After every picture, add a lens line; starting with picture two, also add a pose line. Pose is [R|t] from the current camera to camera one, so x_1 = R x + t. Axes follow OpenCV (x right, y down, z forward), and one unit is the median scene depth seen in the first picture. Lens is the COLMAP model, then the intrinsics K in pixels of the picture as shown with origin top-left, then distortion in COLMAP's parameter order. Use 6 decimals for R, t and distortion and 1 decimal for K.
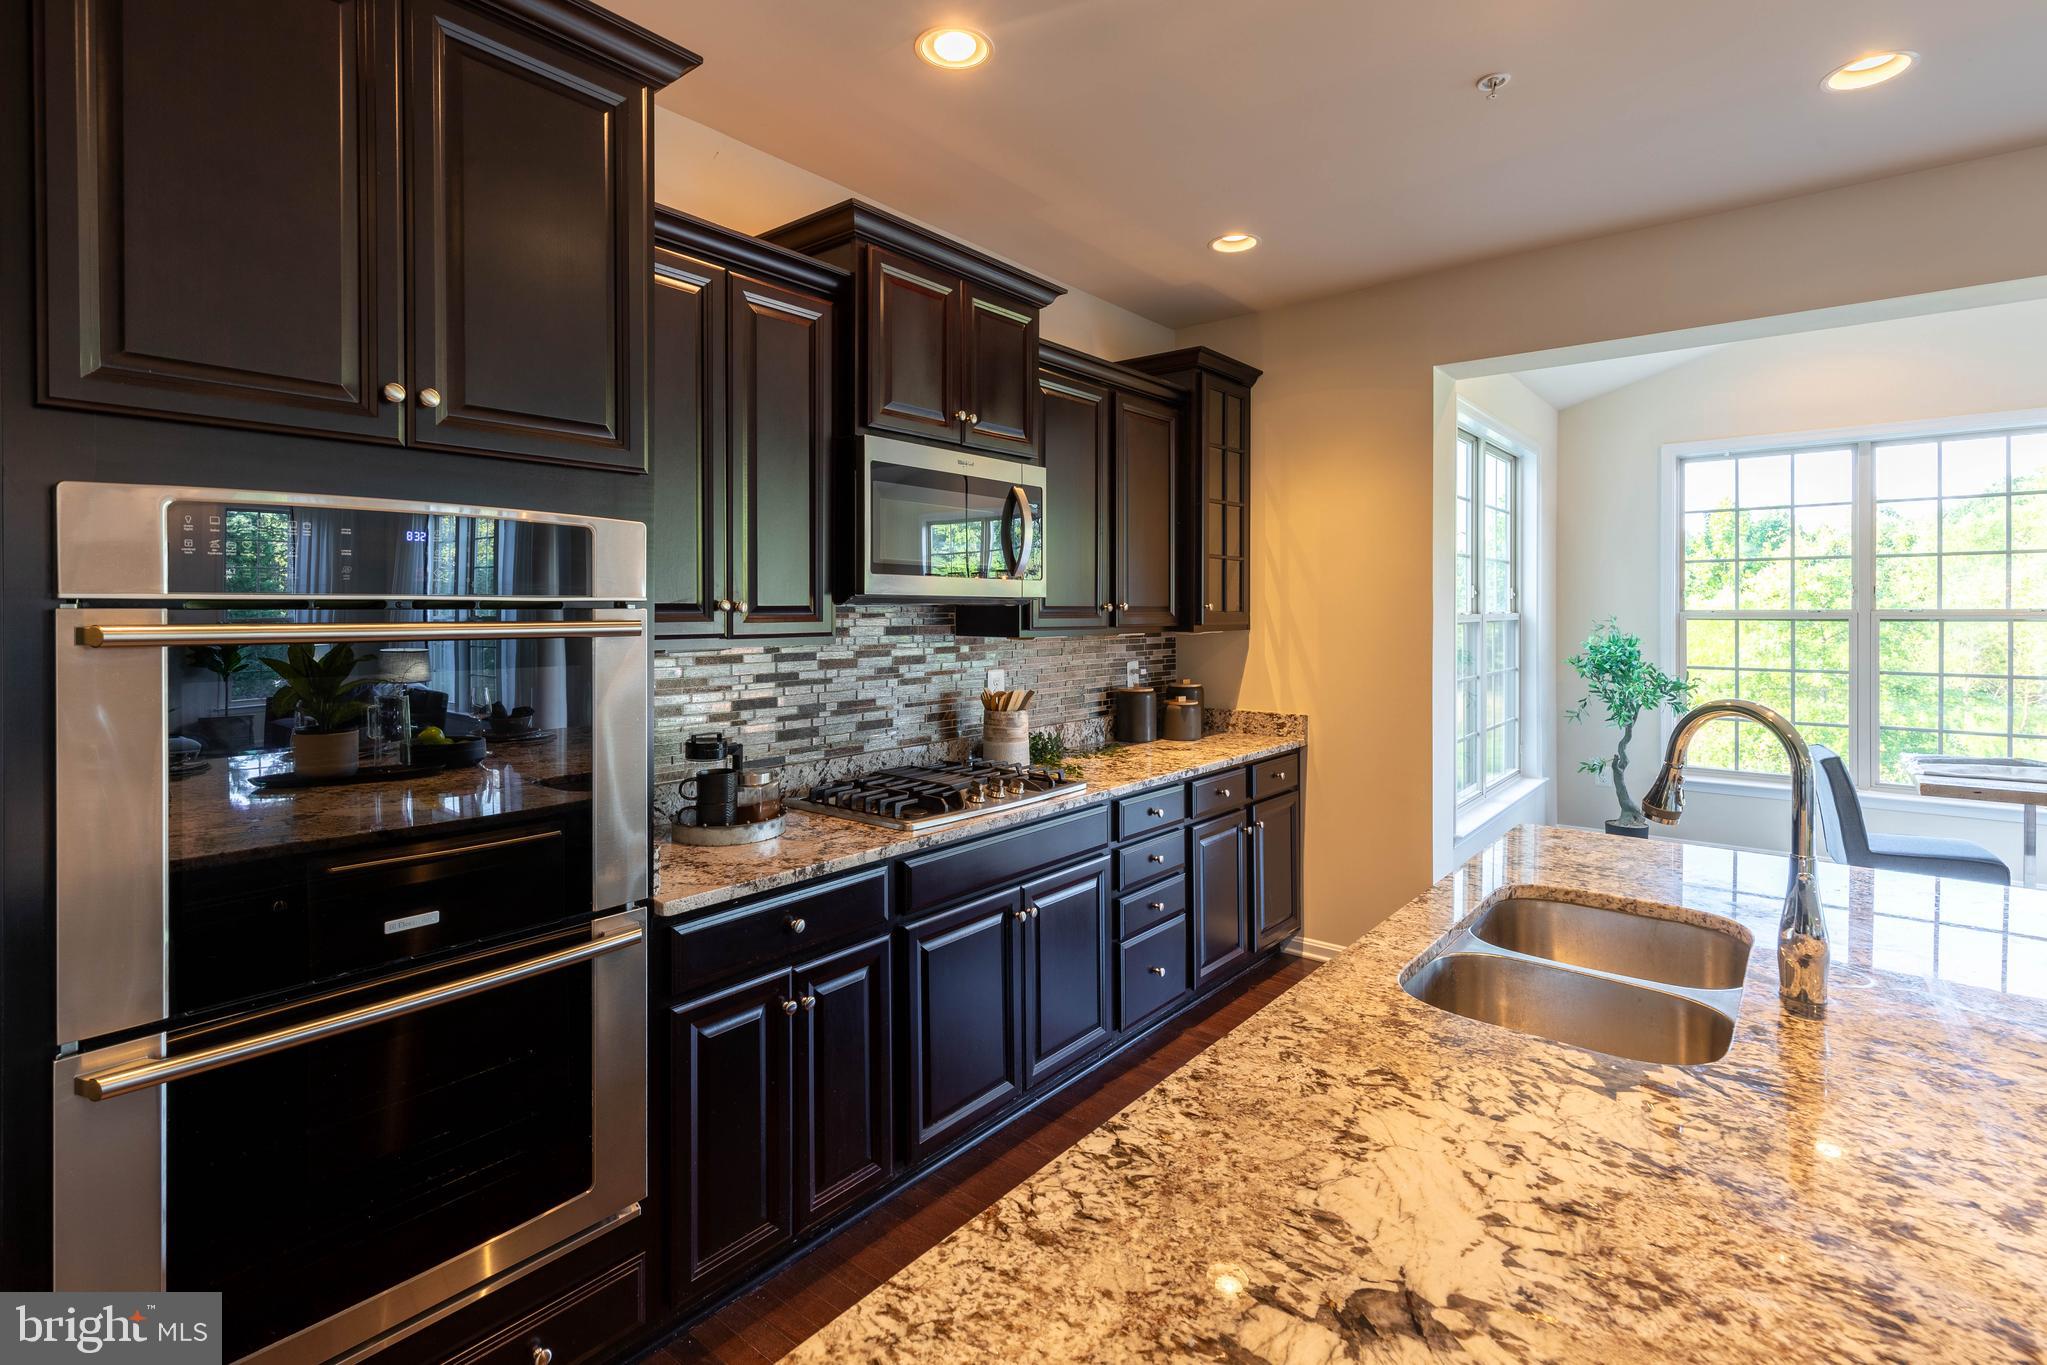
lens RADIAL K [[960.4, 0, 1020.6], [0, 960.4, 616.0], [0, 0, 1]] dist [0.009901, -0.000113]
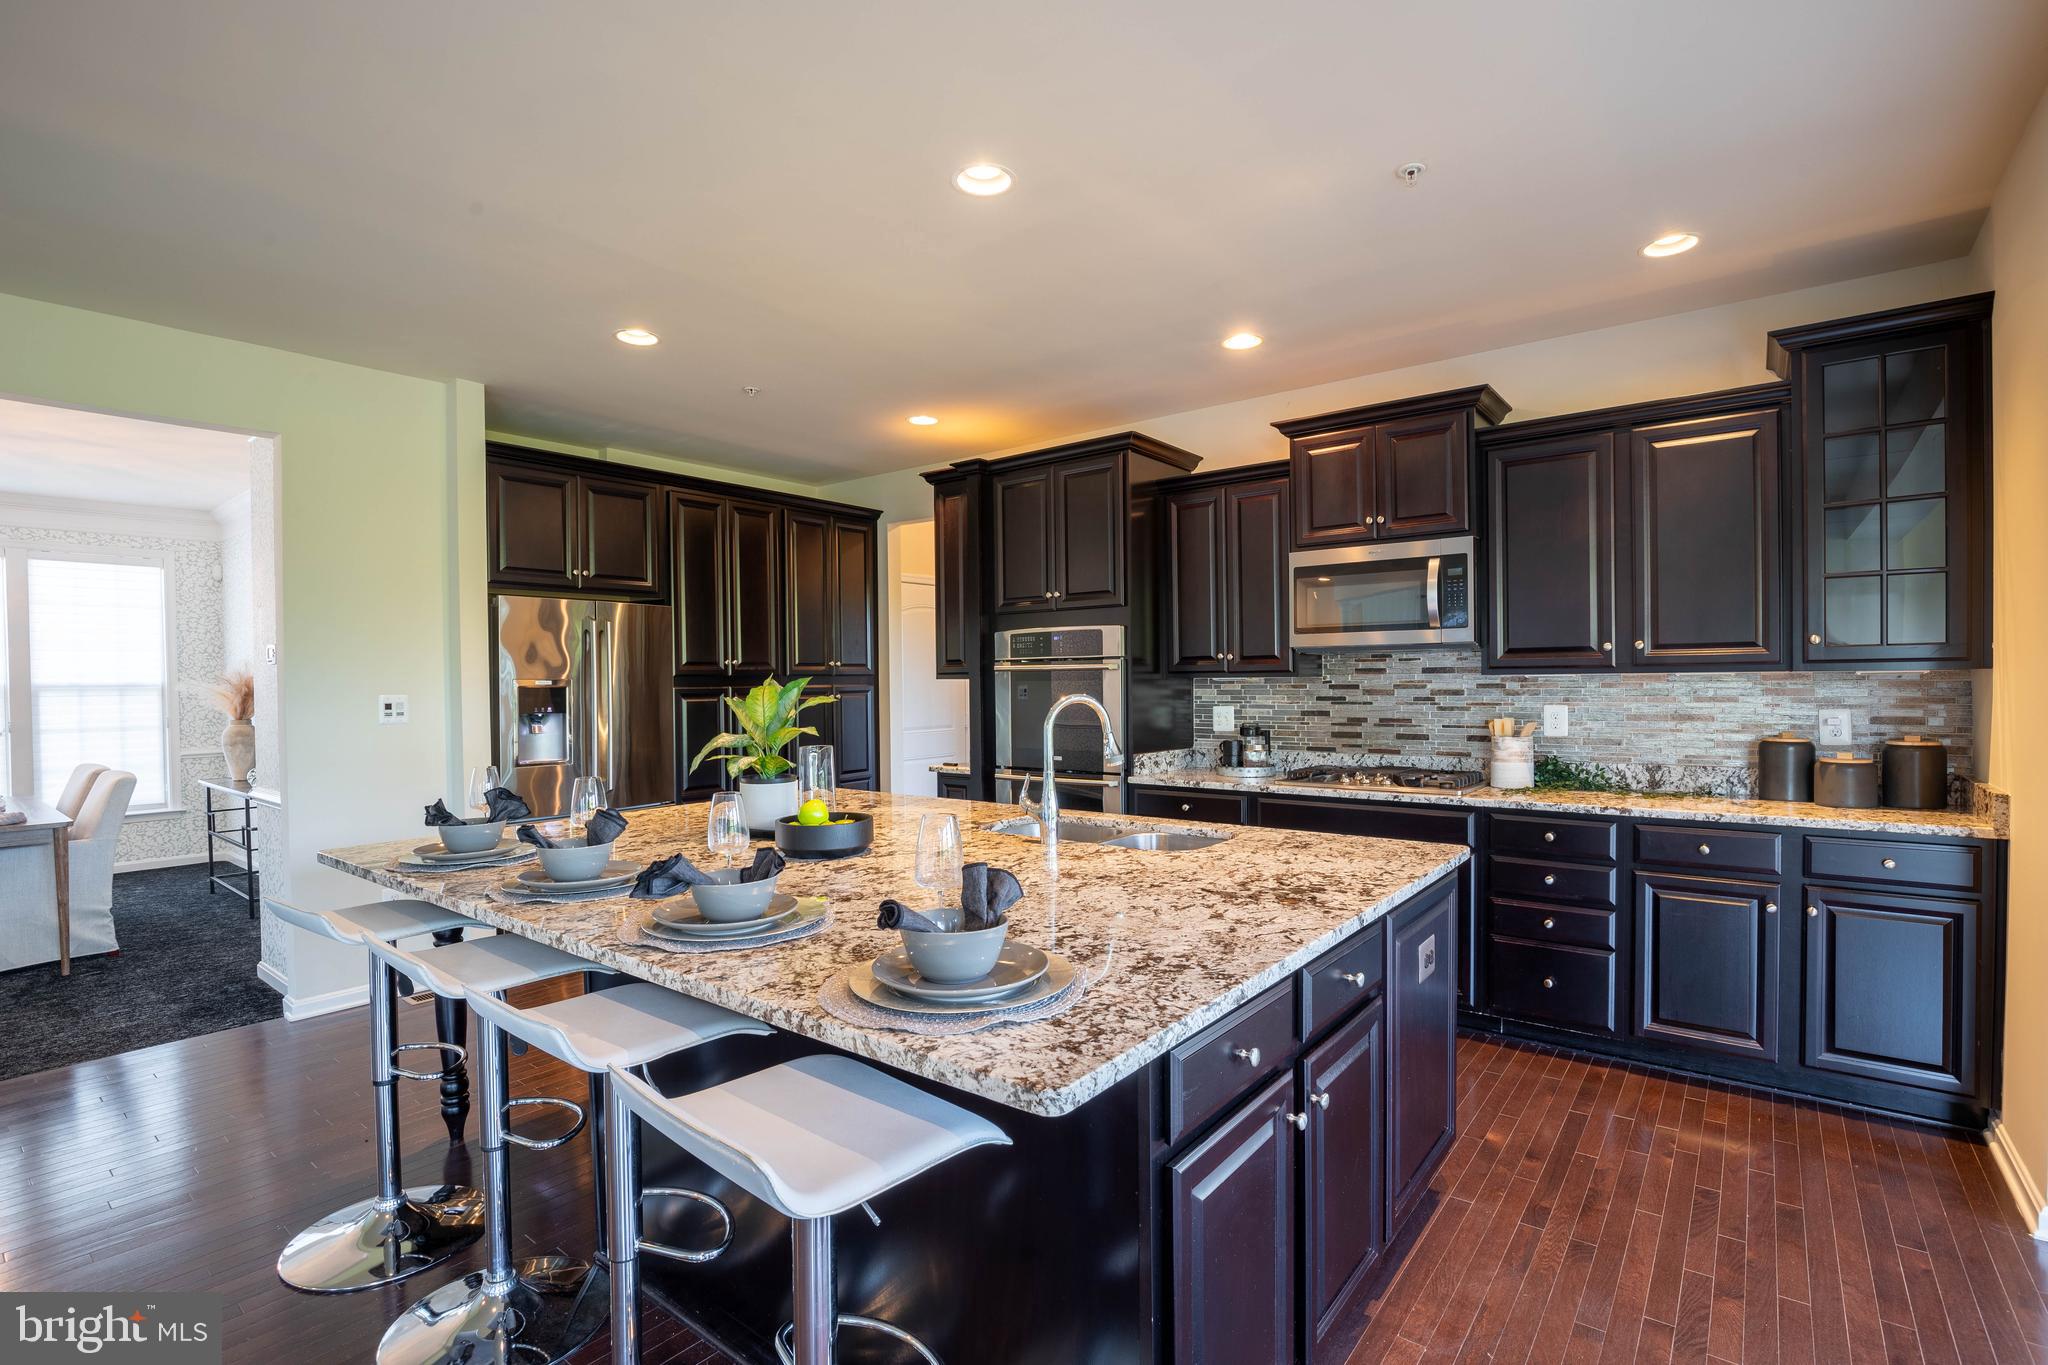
lens RADIAL K [[937.2, 0, 1026.0], [0, 937.2, 690.4], [0, 0, 1]] dist [0.007587, -0.001639]
pose [[0.029855, 0.008222, -0.999520, 1.287287], [0.002181, 0.999963, 0.008290, 0.034034], [0.999552, -0.002427, 0.029836, 0.414790]]
